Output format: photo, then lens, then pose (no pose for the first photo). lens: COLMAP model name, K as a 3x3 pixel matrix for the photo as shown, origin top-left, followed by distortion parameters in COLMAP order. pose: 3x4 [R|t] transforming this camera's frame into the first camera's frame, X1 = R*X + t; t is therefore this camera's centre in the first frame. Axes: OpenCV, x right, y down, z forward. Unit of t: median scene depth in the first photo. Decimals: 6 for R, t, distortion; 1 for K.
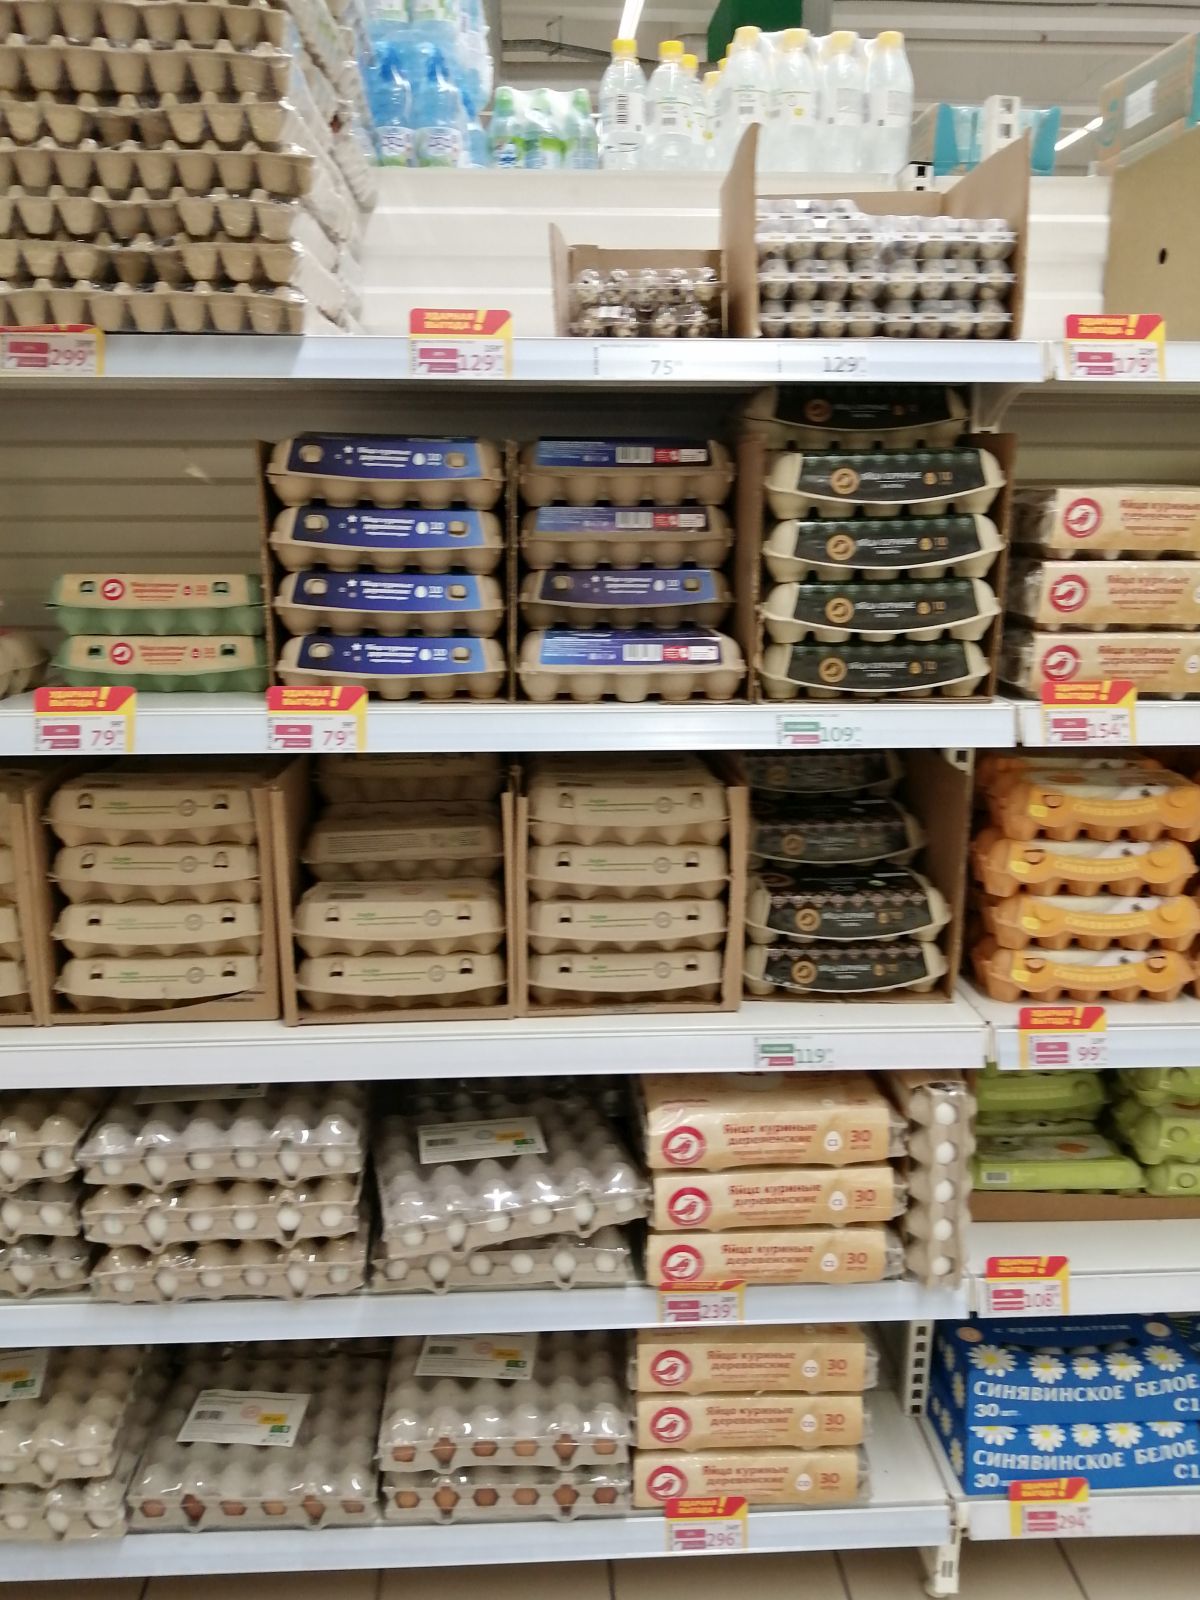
lens RADIAL K [[1213.8, 0, 610.1], [0, 1213.8, 792.2], [0, 0, 1]] dist [0.024171, -0.055610]
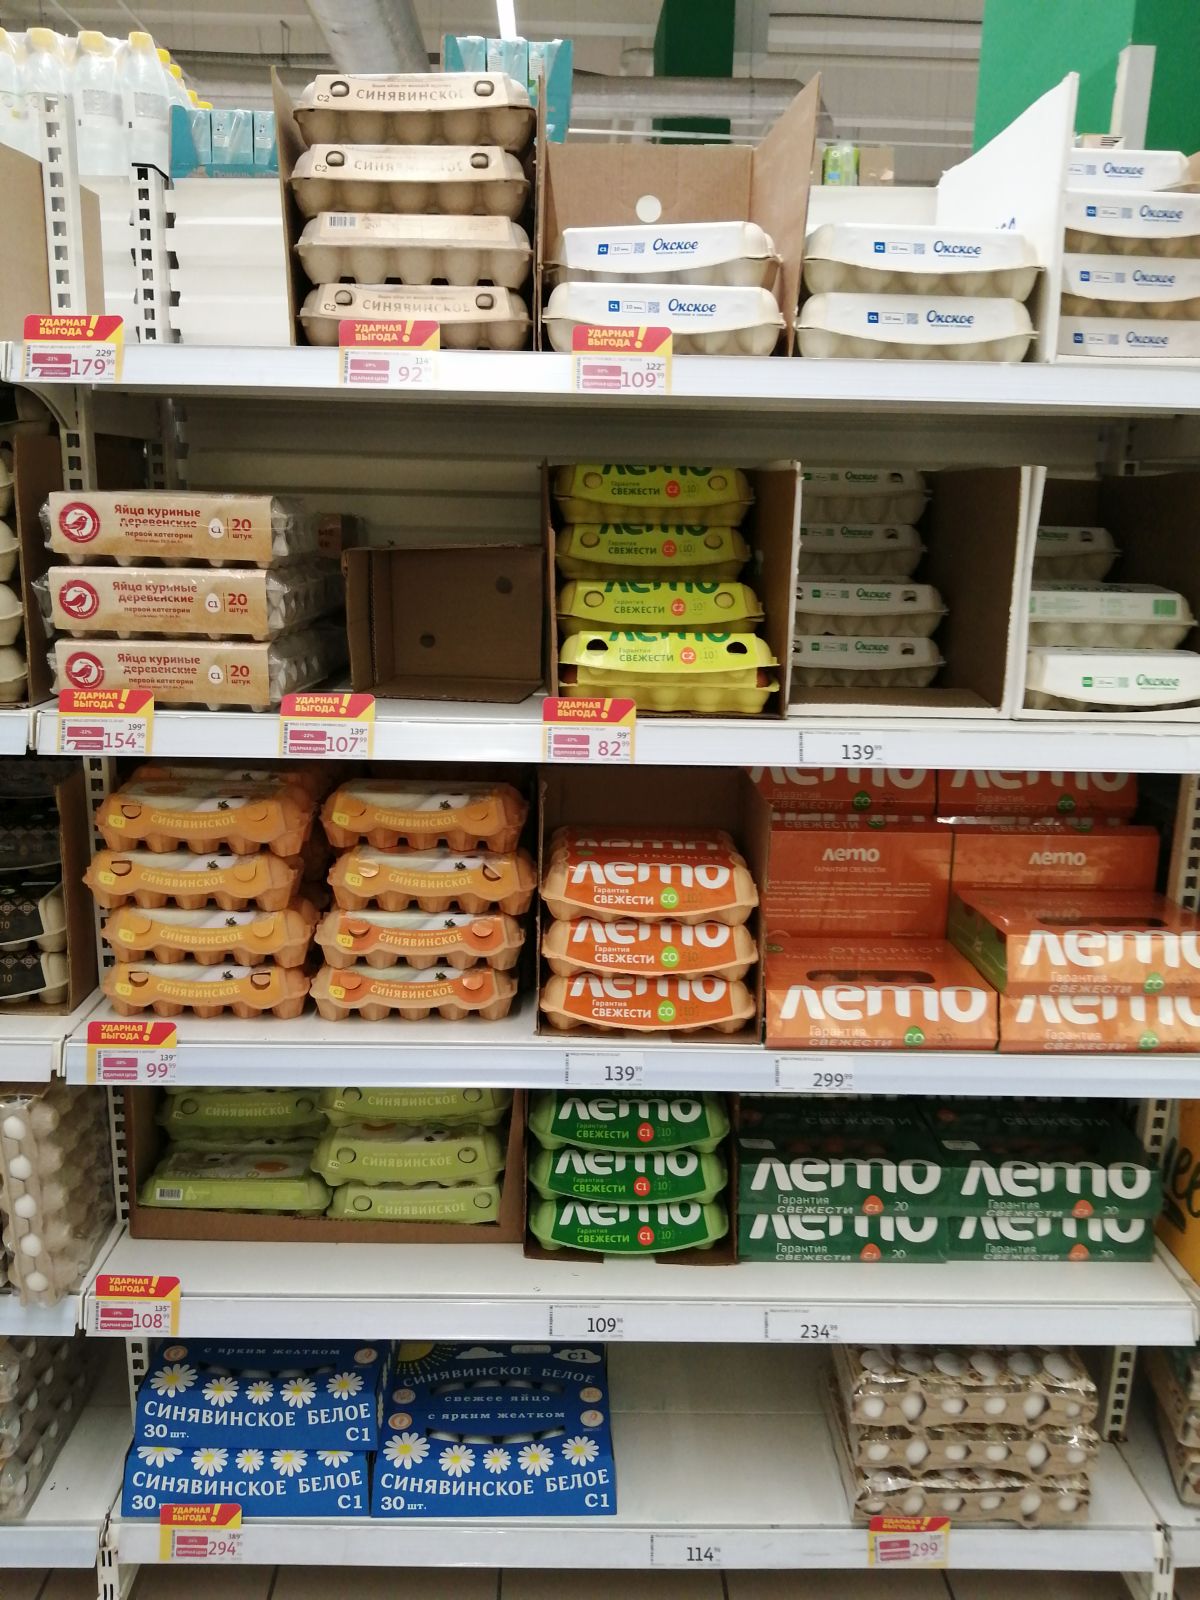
lens RADIAL K [[1213.8, 0, 602.8], [0, 1213.8, 798.9], [0, 0, 1]] dist [0.024171, -0.055610]
pose [[0.999650, 0.024146, -0.010777, 0.683248], [-0.024188, 0.999700, -0.003808, -0.007572], [0.010682, 0.004067, 0.999935, 0.020565]]
